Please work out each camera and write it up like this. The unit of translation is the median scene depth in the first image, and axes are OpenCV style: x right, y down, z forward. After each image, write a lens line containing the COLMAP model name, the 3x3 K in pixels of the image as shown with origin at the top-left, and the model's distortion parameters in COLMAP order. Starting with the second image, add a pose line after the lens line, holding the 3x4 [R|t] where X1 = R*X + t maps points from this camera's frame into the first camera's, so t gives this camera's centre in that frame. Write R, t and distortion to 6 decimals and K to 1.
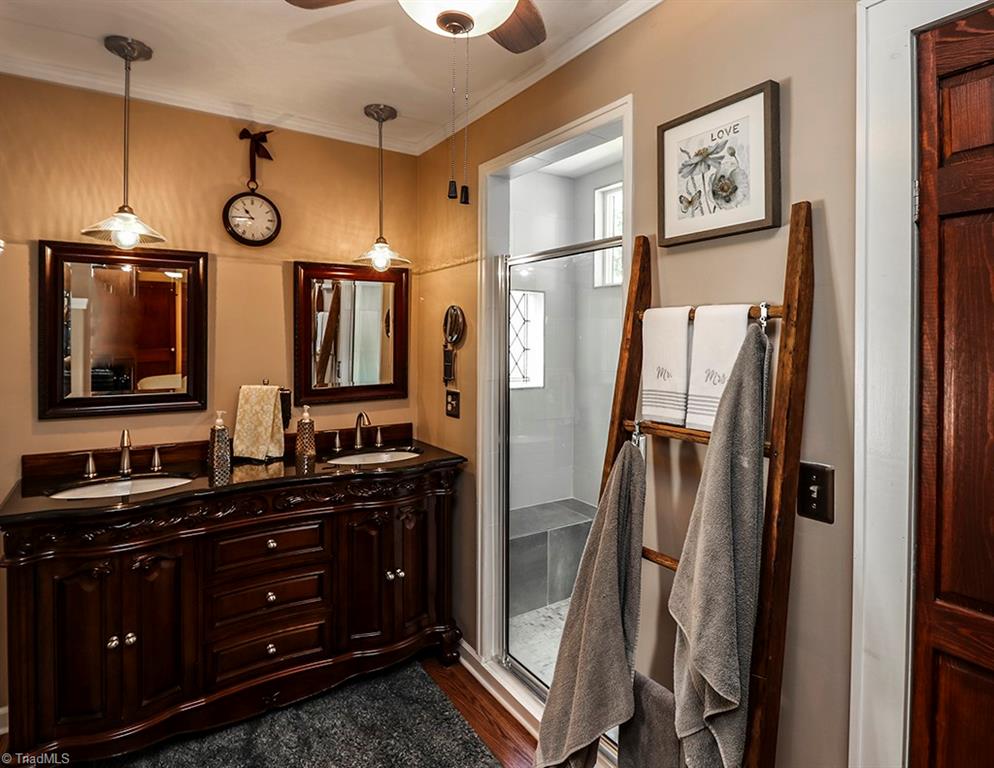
lens RADIAL K [[540.0, 0, 466.1], [0, 540.0, 345.4], [0, 0, 1]] dist [0.000232, -0.000170]
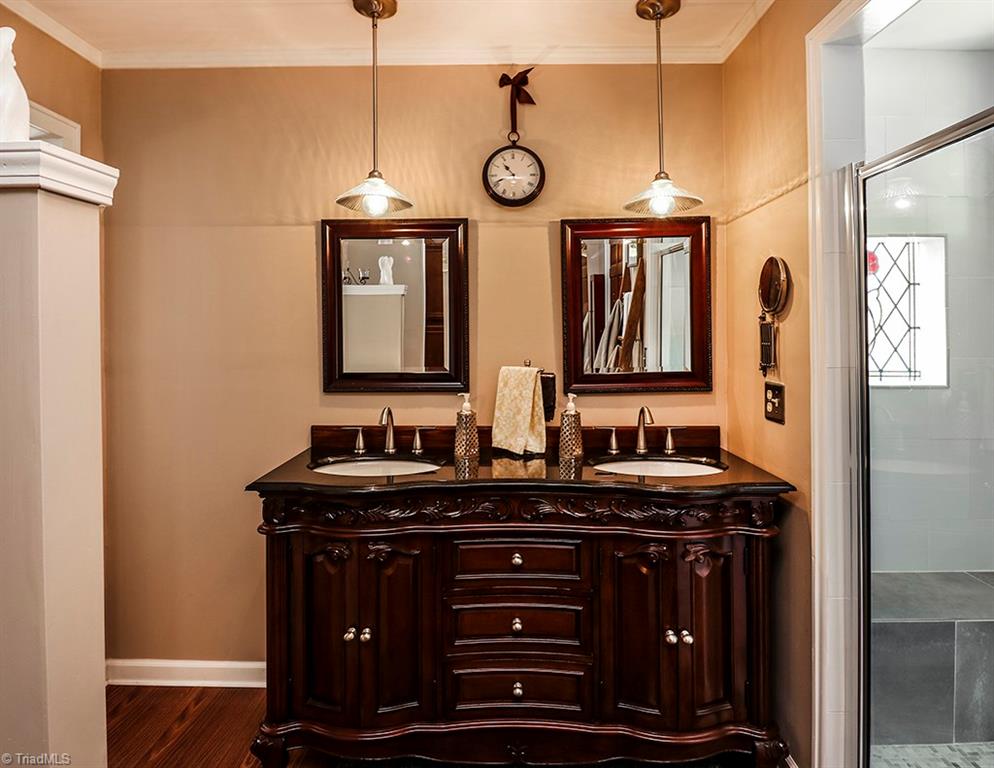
lens RADIAL K [[555.9, 0, 496.2], [0, 555.9, 327.5], [0, 0, 1]] dist [0.000259, -0.013011]
pose [[0.847507, -0.012221, -0.530644, 0.053997], [-0.001836, 0.999661, -0.025954, 0.034975], [0.530782, 0.022970, 0.847197, 0.232152]]
